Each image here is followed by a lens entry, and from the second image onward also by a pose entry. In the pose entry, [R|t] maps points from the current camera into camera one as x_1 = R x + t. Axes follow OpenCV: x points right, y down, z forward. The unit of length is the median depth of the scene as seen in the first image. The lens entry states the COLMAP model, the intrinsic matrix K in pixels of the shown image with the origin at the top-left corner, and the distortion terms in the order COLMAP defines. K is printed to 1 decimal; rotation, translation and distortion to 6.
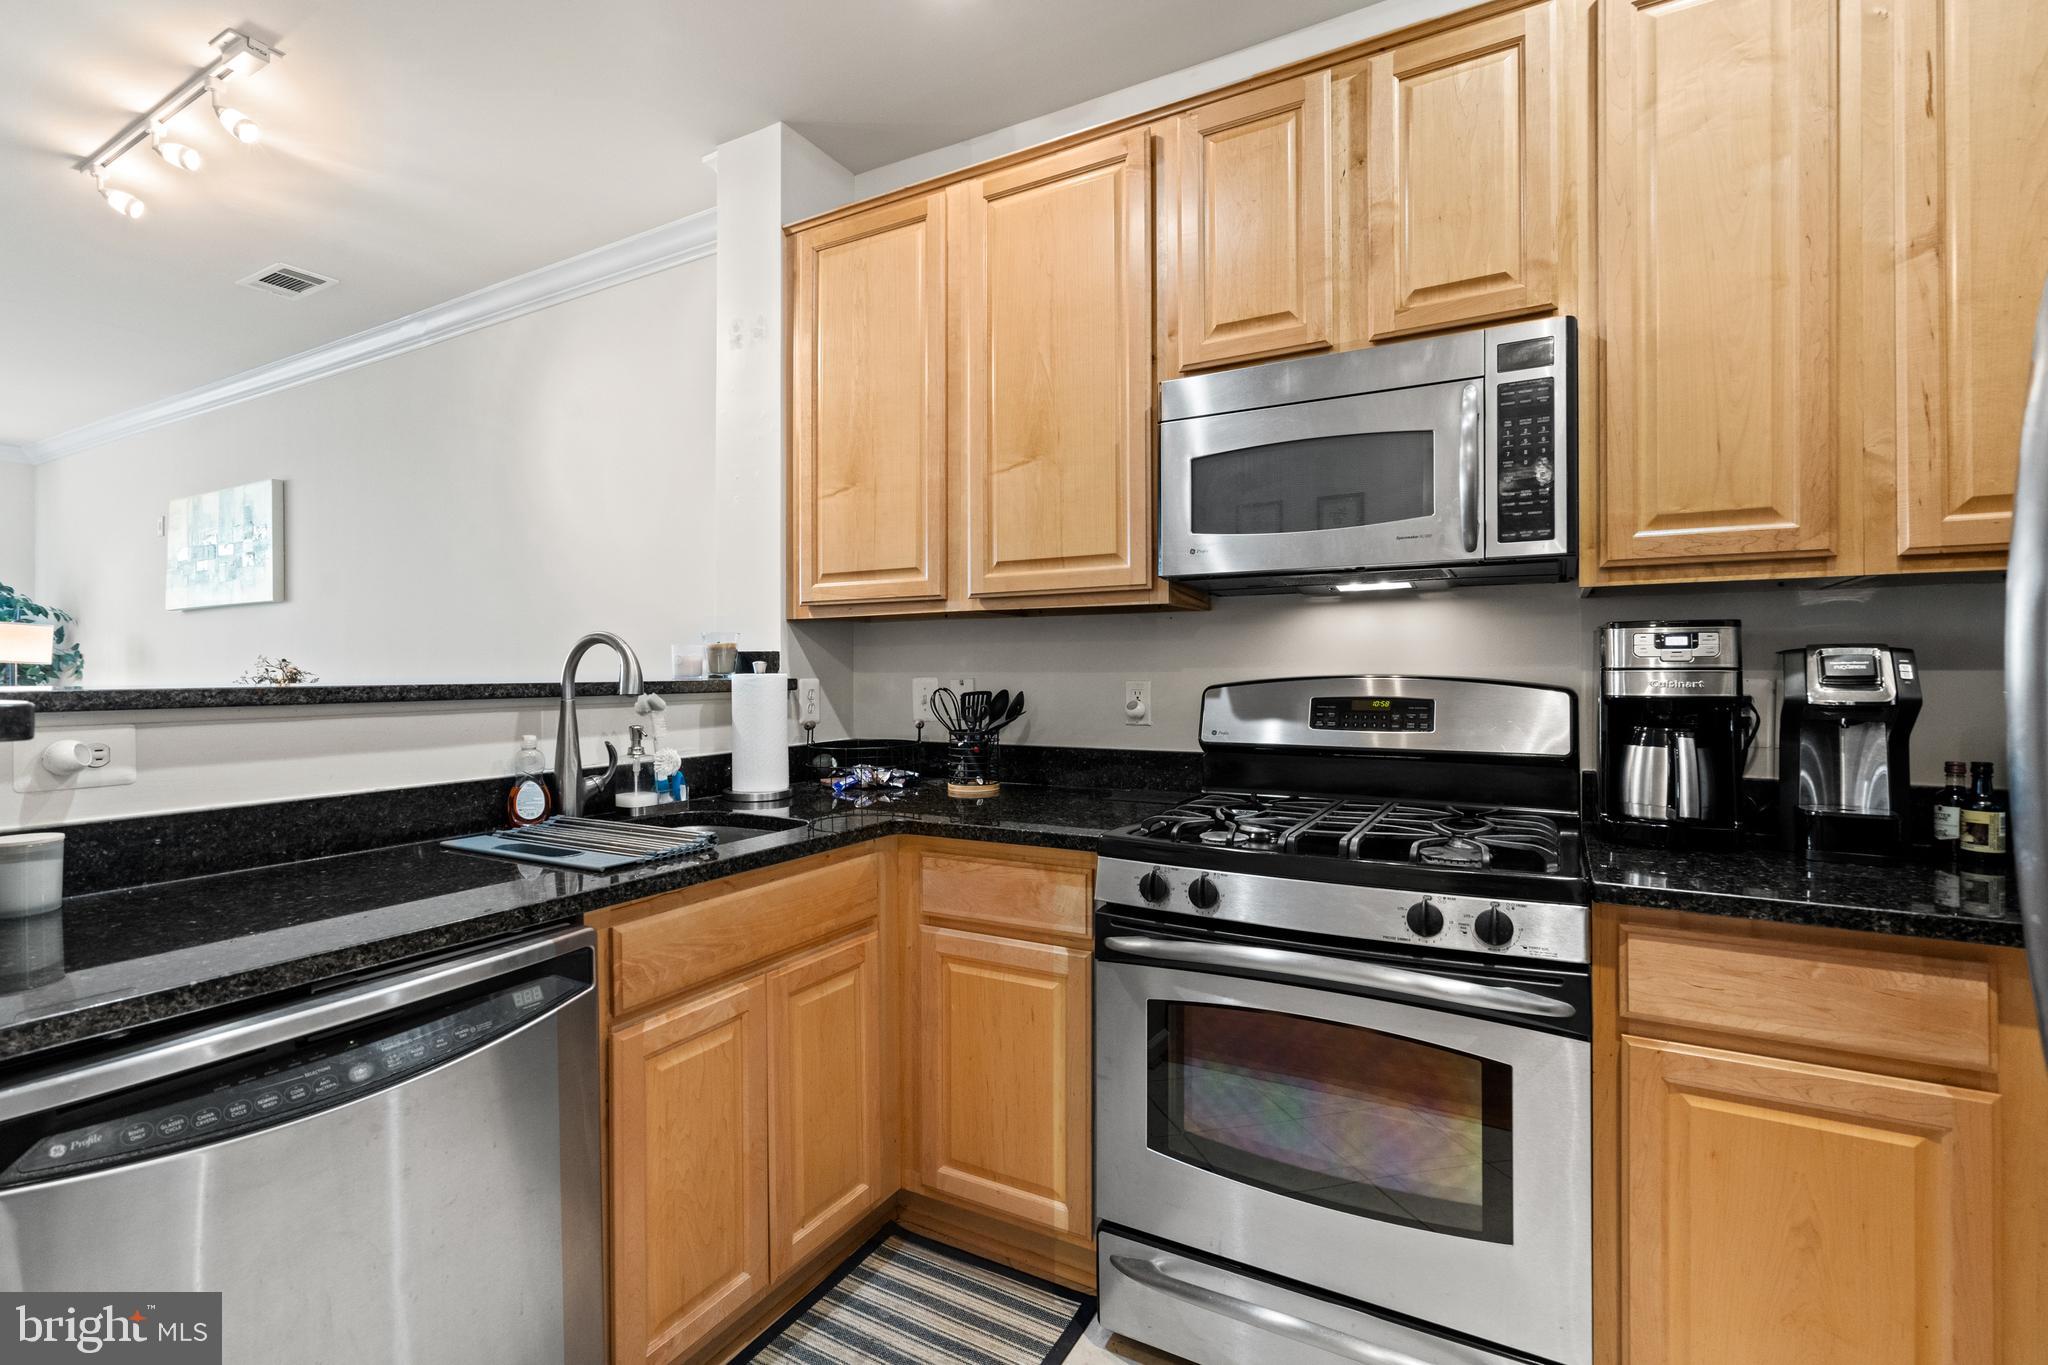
lens RADIAL K [[922.8, 0, 1020.4], [0, 922.8, 671.1], [0, 0, 1]] dist [-0.003214, 0.000399]
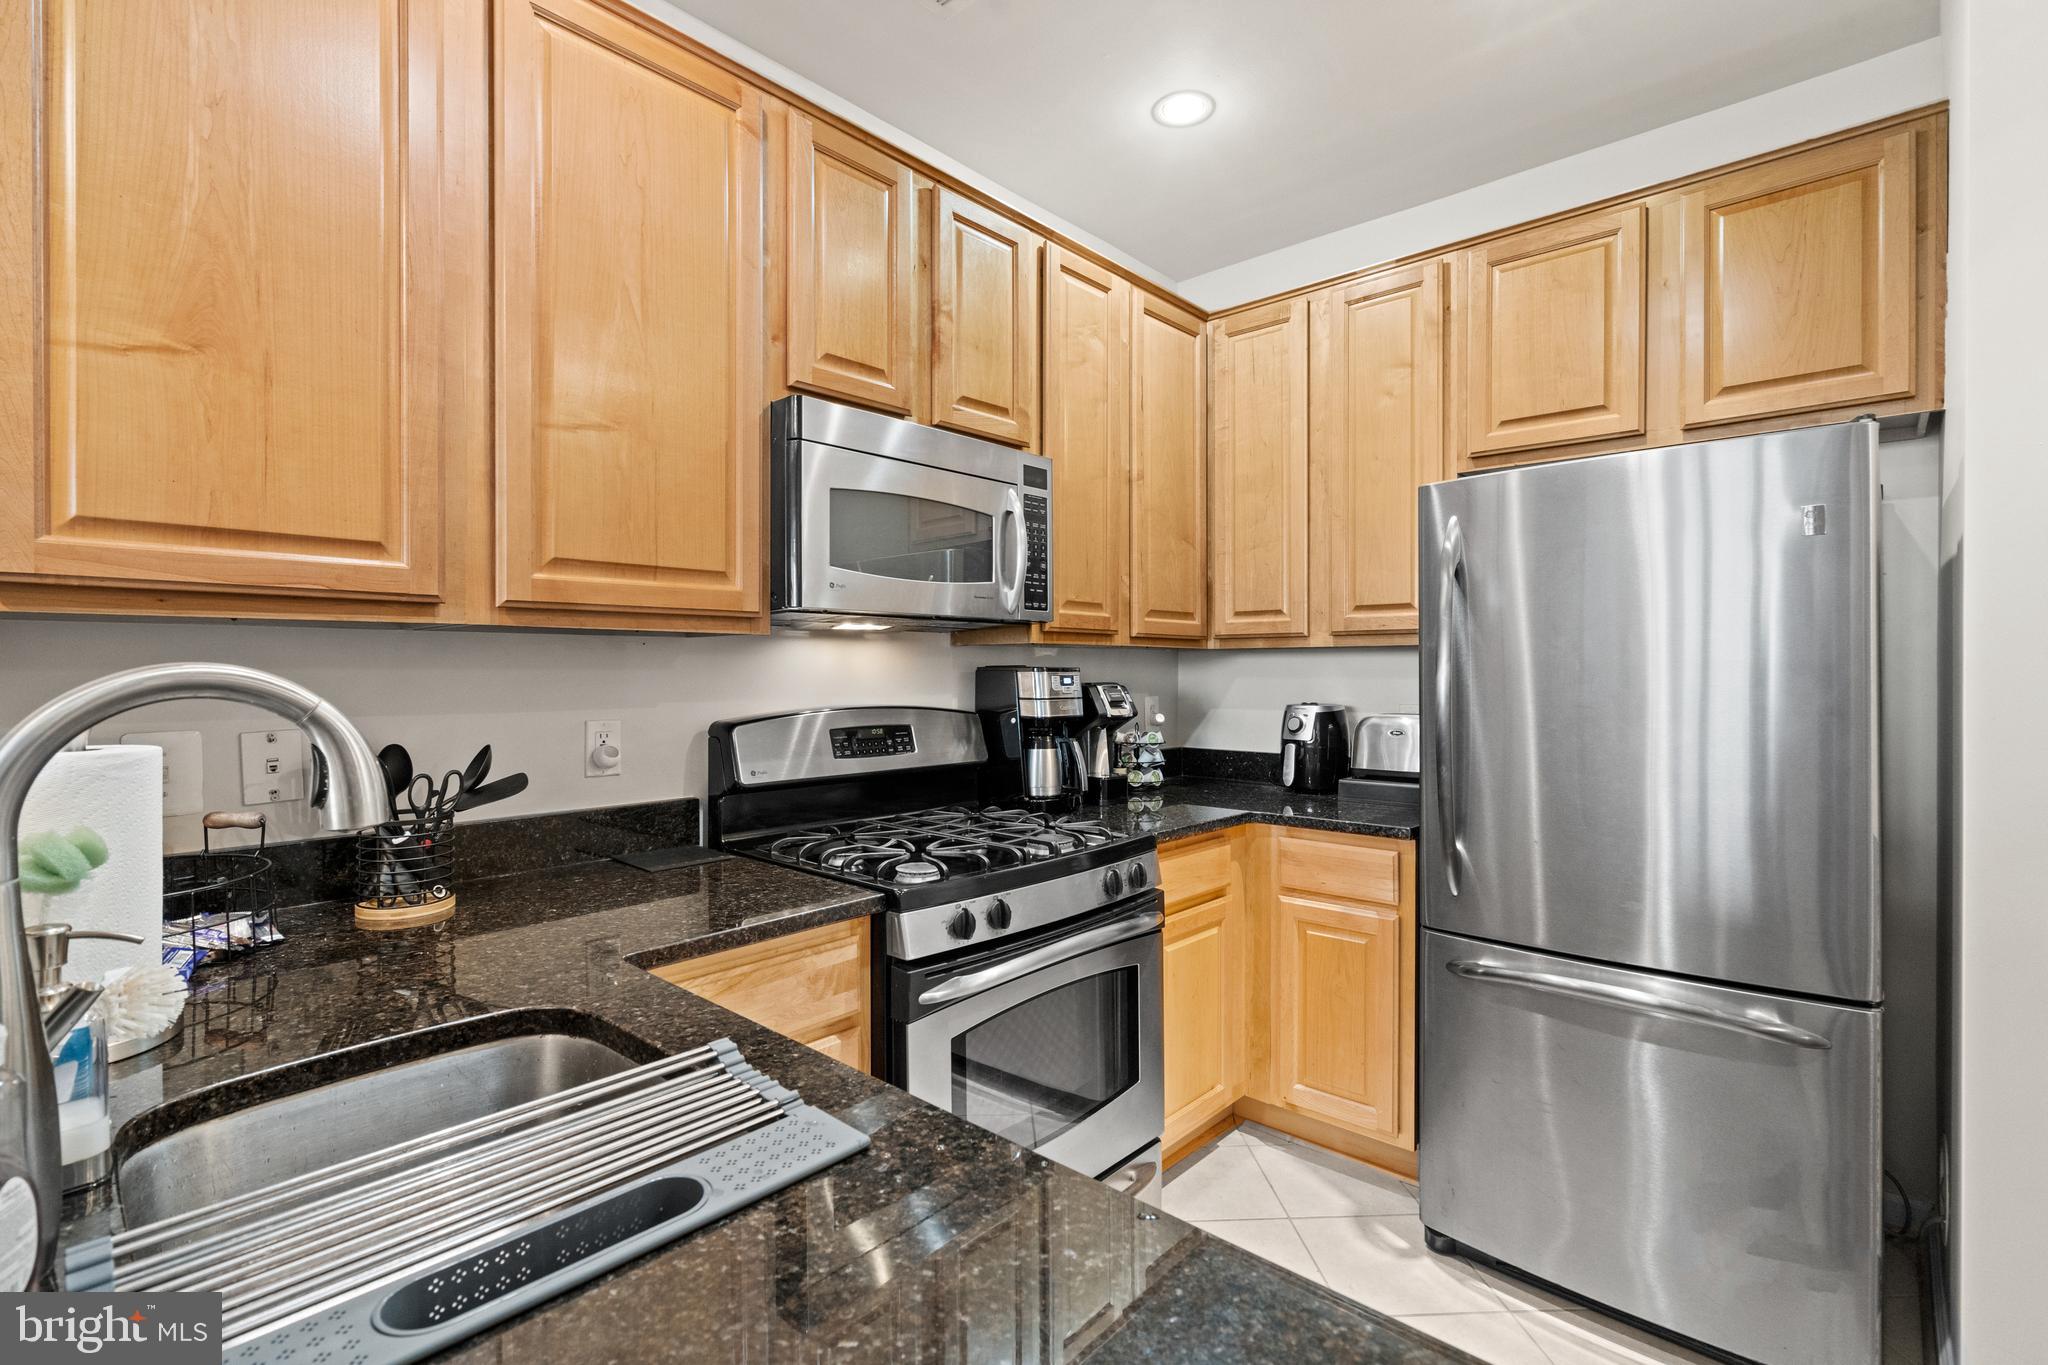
lens RADIAL K [[922.8, 0, 1020.4], [0, 922.8, 671.1], [0, 0, 1]] dist [-0.003214, 0.000399]
pose [[0.229654, 0.000653, 0.973272, -0.716157], [0.000404, 1.000000, -0.000766, -0.040167], [-0.973272, 0.000569, 0.229654, 0.602828]]
